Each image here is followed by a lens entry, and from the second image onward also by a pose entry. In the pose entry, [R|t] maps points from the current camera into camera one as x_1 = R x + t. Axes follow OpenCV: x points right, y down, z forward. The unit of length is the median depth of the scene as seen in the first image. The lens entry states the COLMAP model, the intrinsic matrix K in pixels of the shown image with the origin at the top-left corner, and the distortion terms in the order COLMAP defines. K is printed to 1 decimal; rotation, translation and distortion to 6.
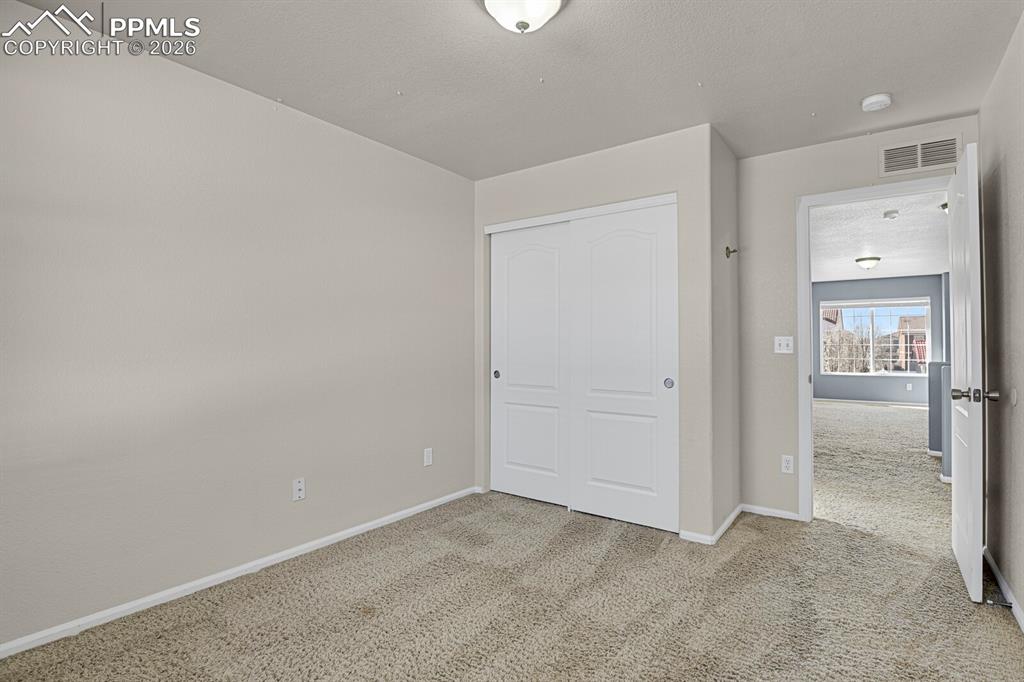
lens RADIAL K [[501.0, 0, 520.2], [0, 501.0, 342.1], [0, 0, 1]] dist [-0.024290, -0.003157]
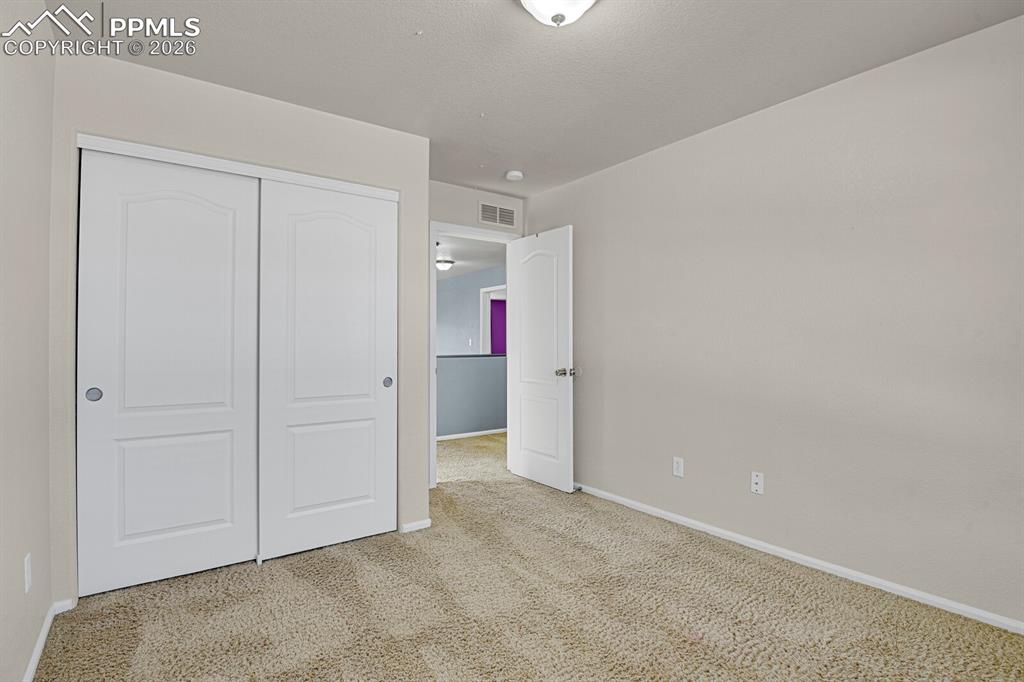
lens RADIAL K [[501.0, 0, 516.2], [0, 501.0, 342.8], [0, 0, 1]] dist [-0.024290, -0.003157]
pose [[0.299045, 0.000243, 0.954239, -0.552730], [-0.003426, 0.999994, 0.000819, 0.003010], [-0.954233, -0.003515, 0.299043, 0.450466]]
